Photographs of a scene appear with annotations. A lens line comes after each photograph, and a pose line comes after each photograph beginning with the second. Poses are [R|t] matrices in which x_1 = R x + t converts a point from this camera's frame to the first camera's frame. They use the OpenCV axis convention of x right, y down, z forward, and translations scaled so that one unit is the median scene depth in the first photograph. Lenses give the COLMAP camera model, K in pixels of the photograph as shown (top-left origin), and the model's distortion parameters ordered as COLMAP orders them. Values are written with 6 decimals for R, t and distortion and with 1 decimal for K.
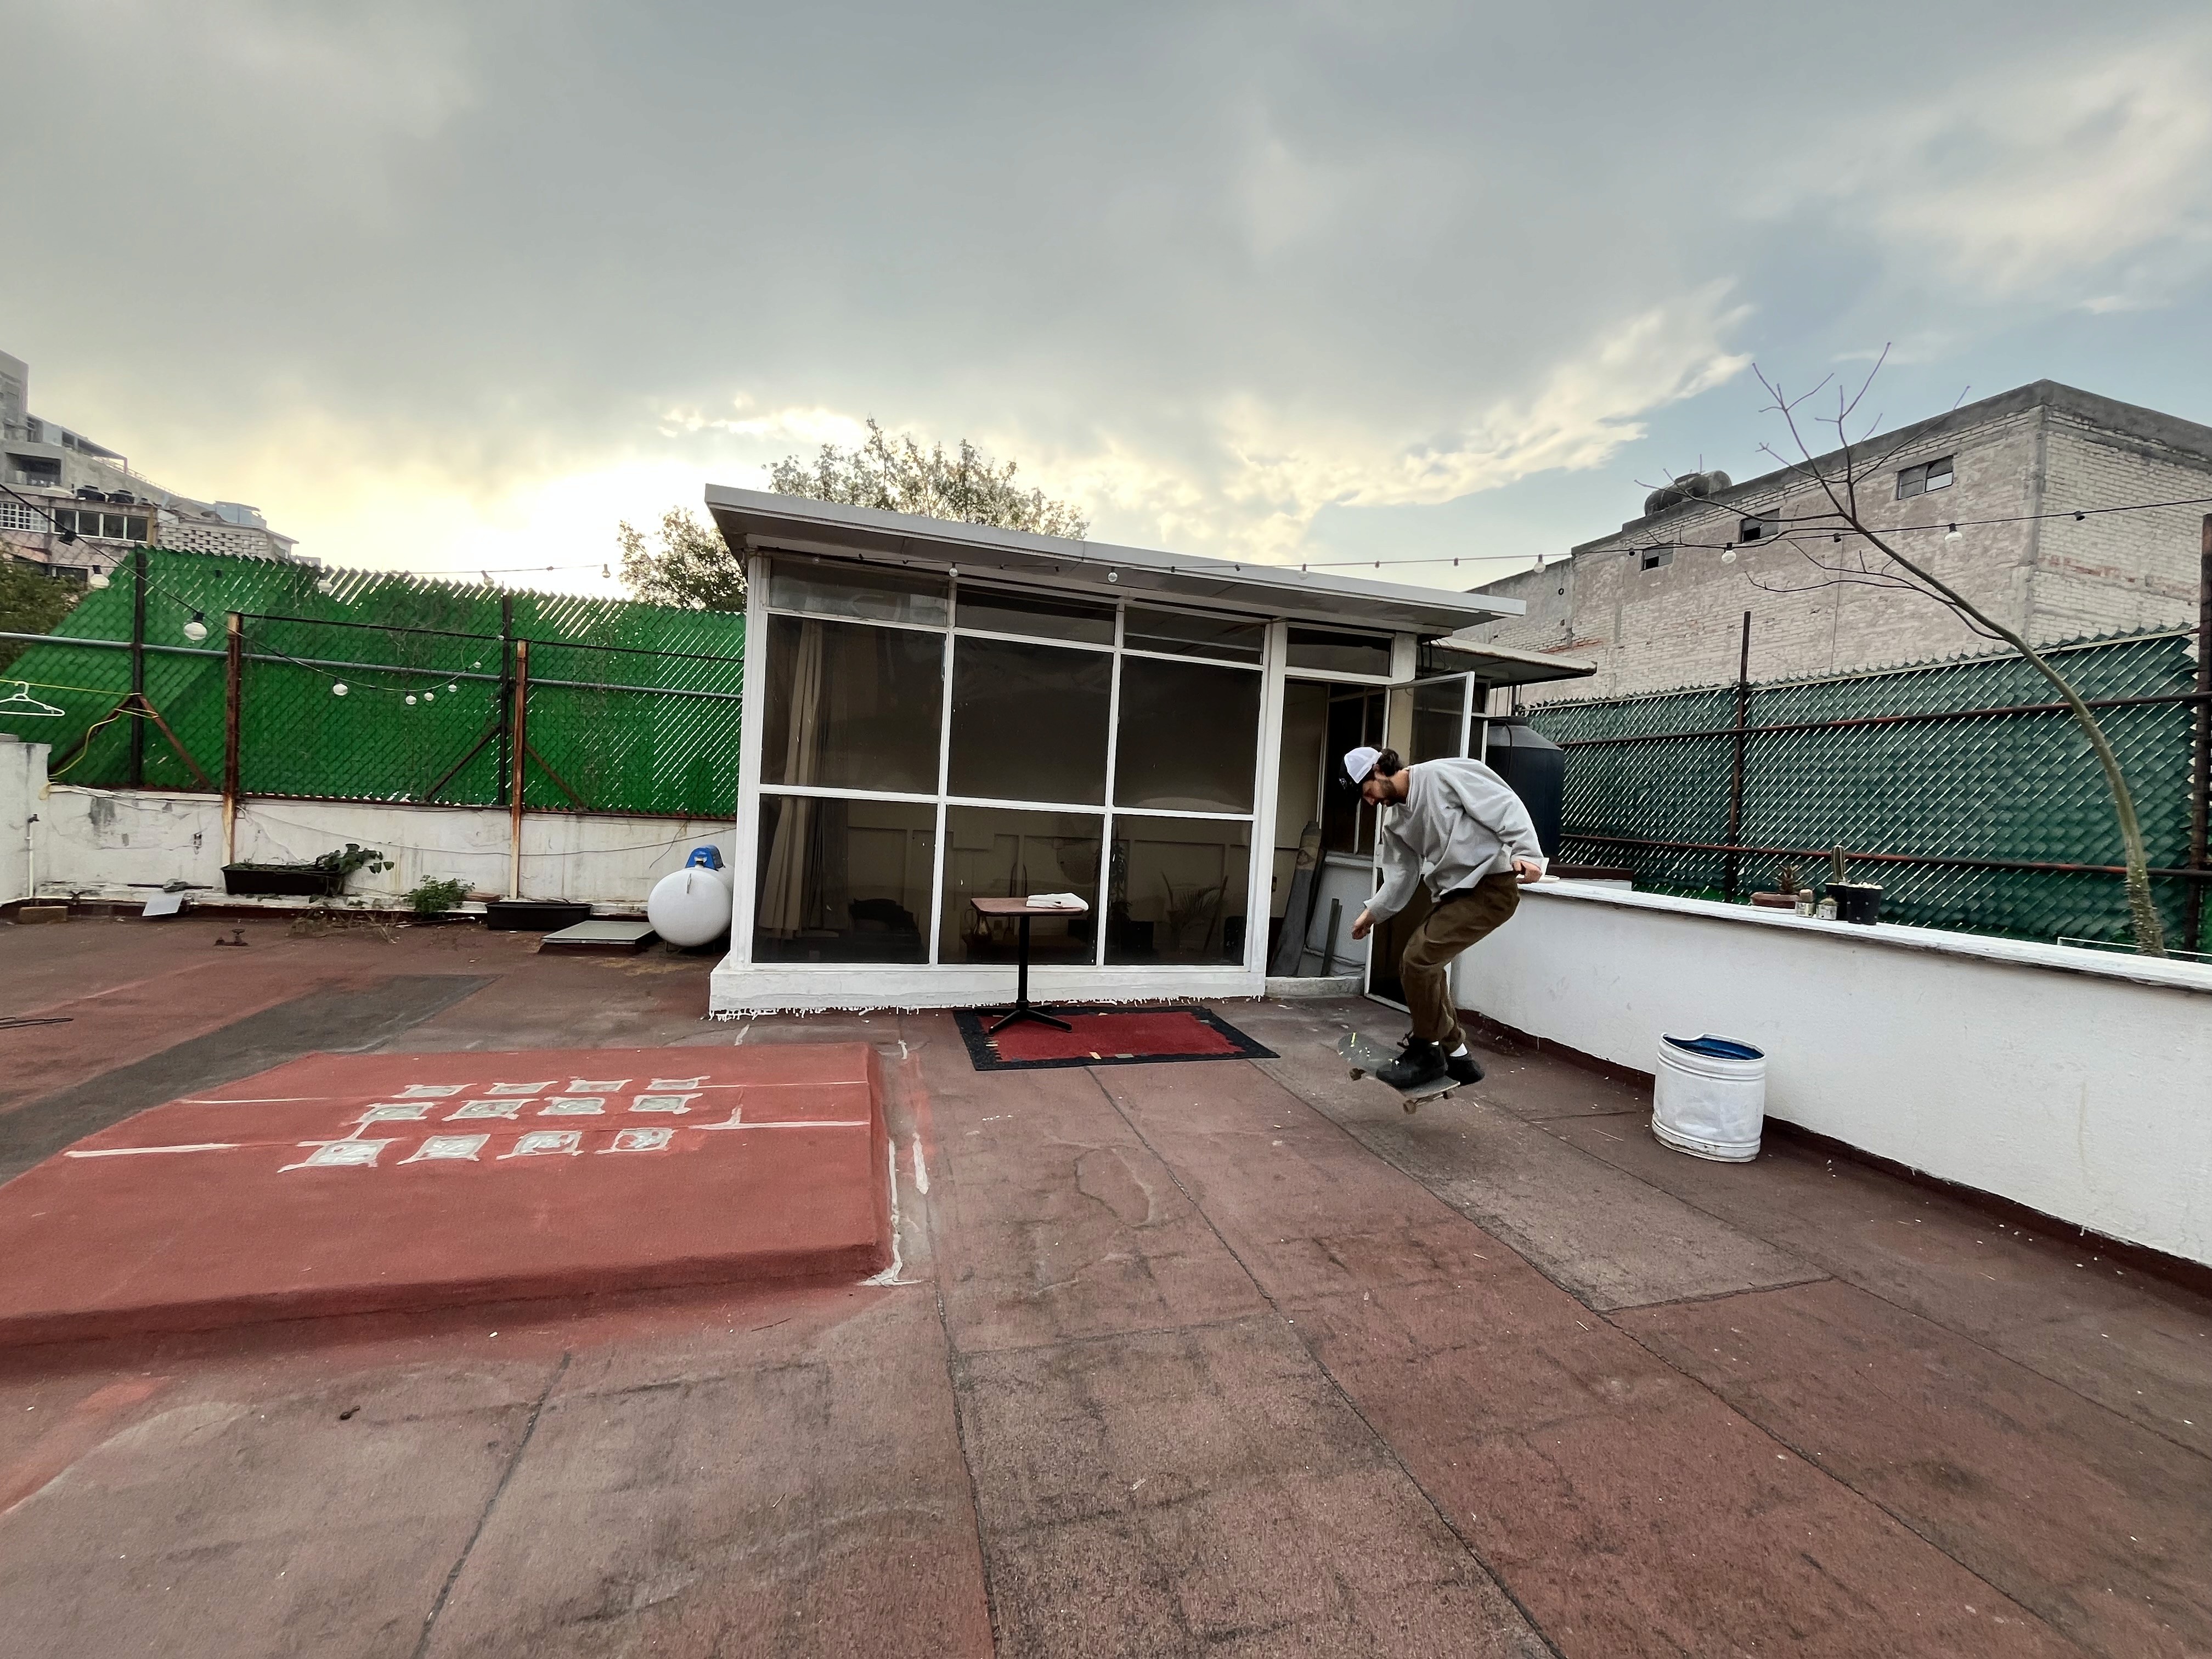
lens RADIAL K [[892.5, 0, 1106.0], [0, 892.5, 829.5], [0, 0, 1]] dist [-0.001262, 0.000131]
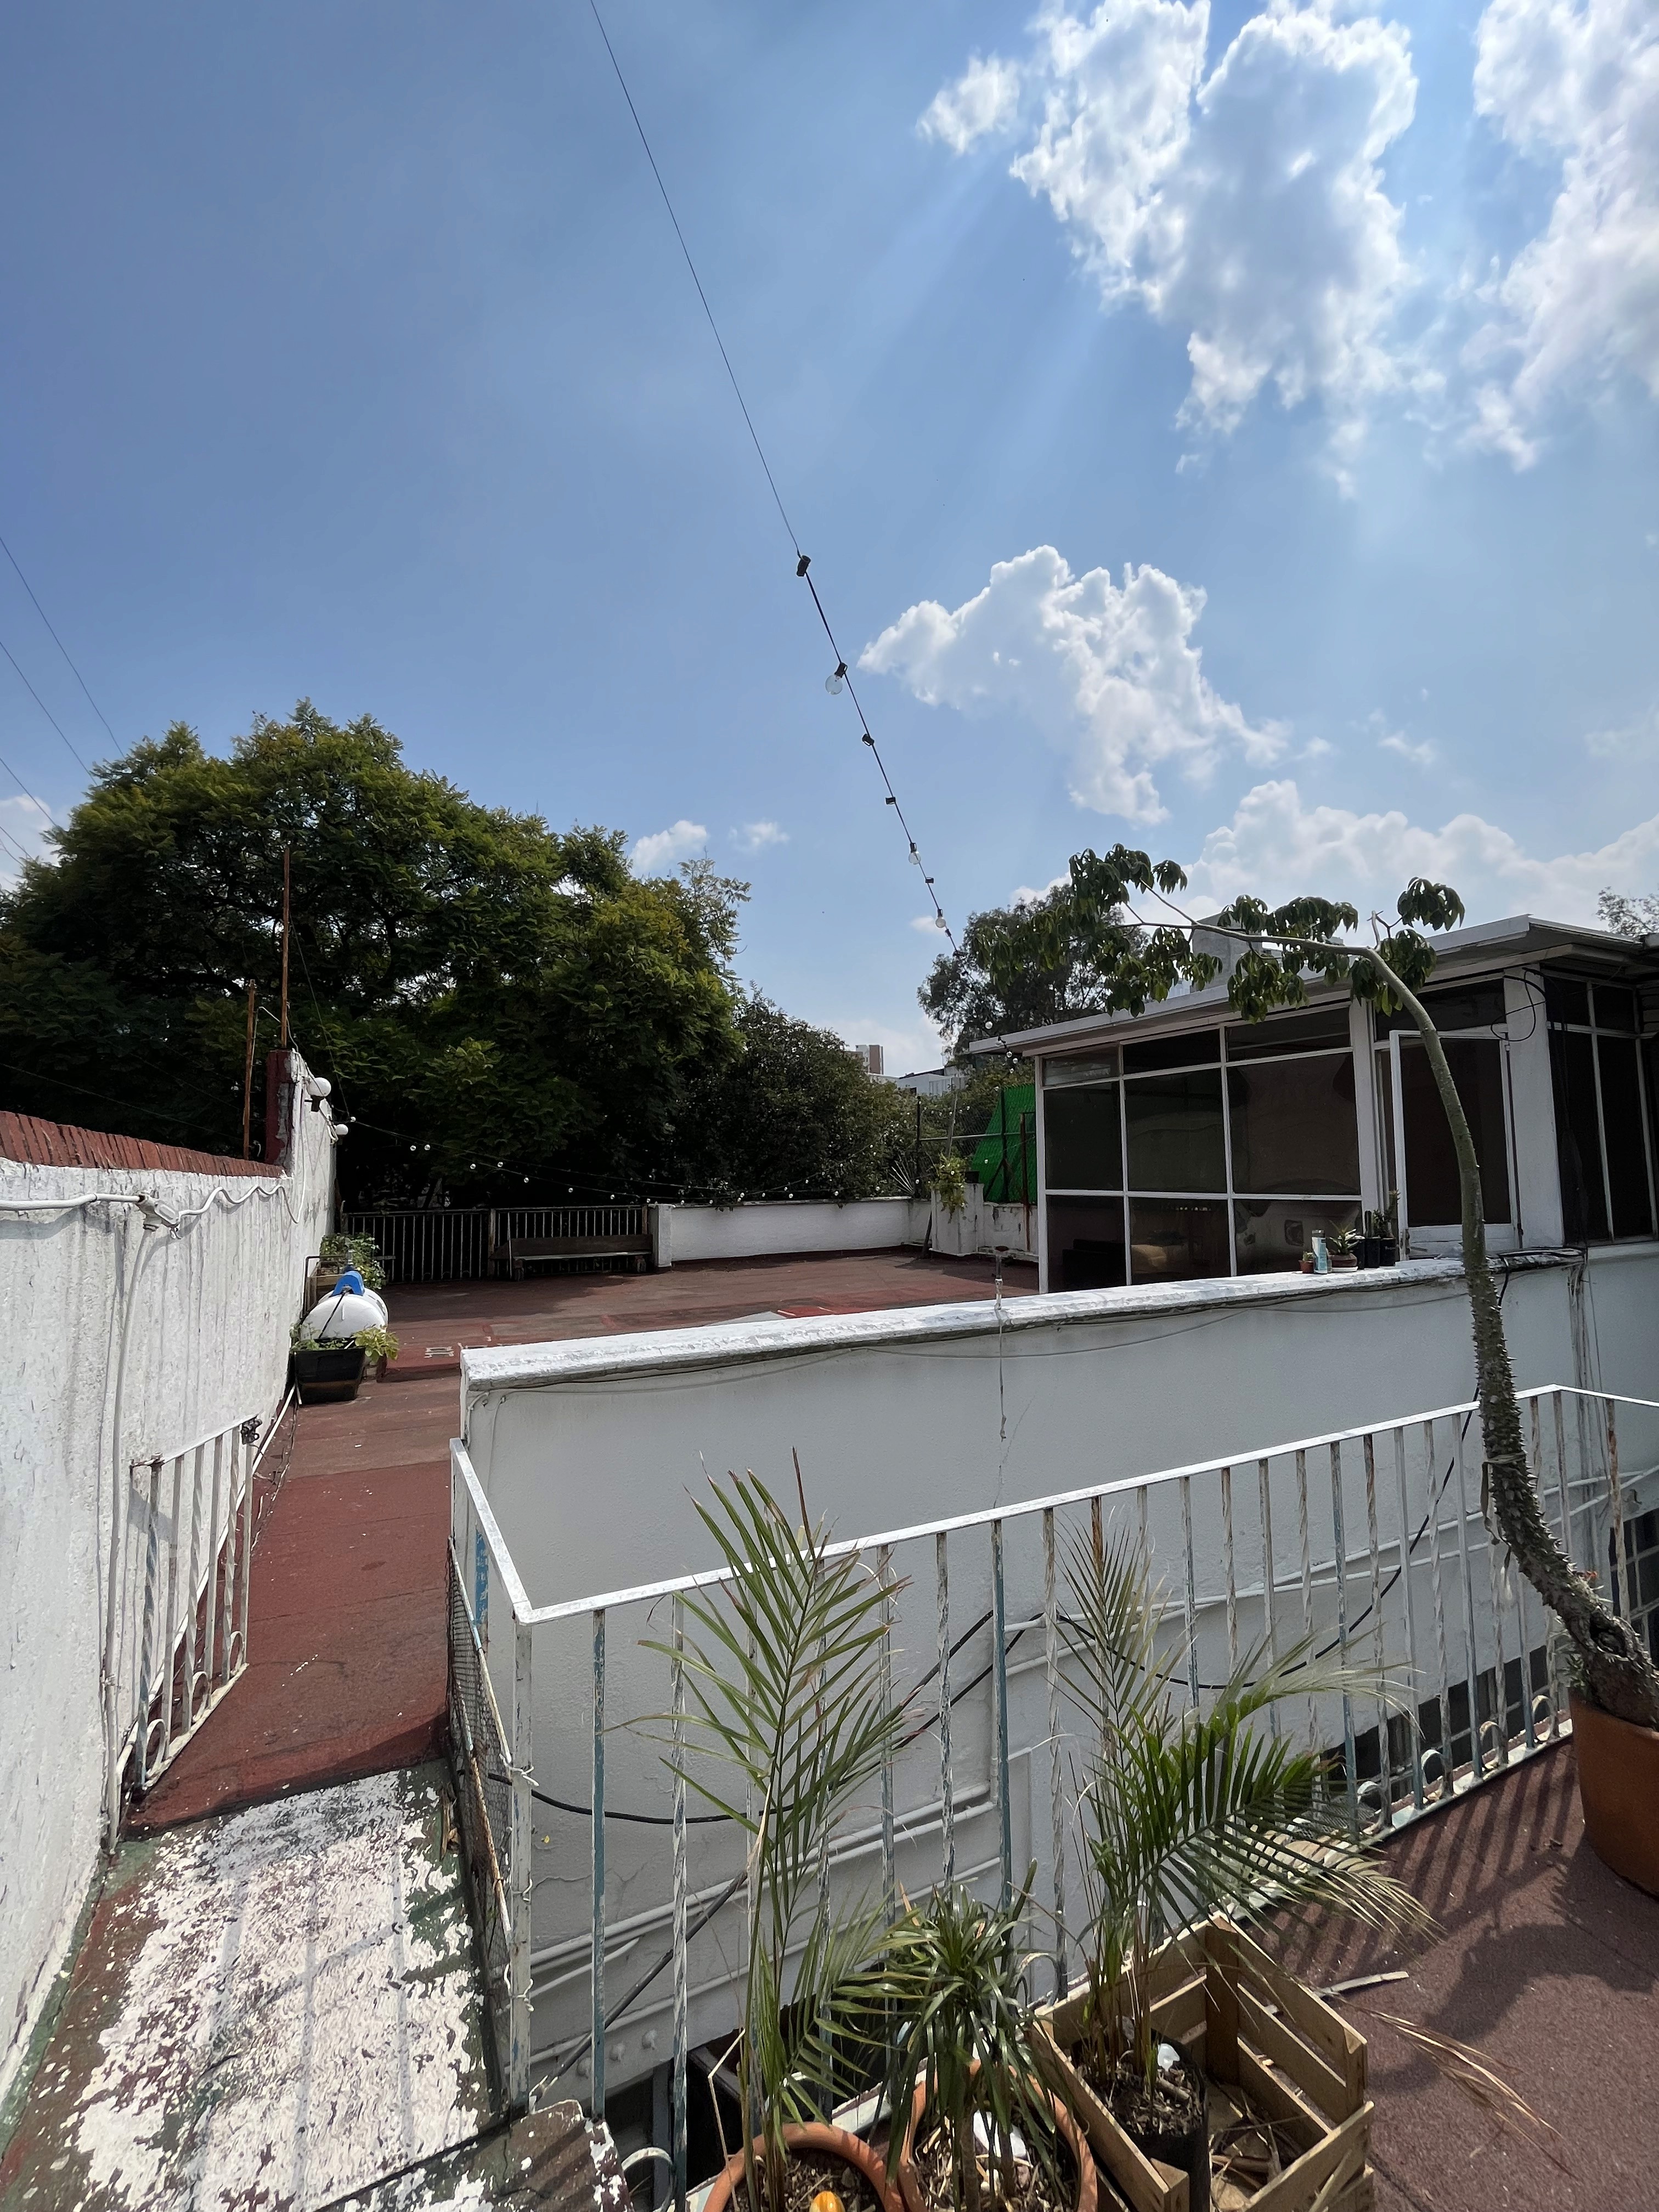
lens RADIAL K [[922.1, 0, 829.5], [0, 922.1, 1106.0], [0, 0, 1]] dist [-0.000264, -0.000017]
pose [[0.172883, -0.132511, -0.975988, 1.278835], [-0.003074, 0.990831, -0.135070, 0.029419], [0.984938, 0.026352, 0.170891, 0.287049]]
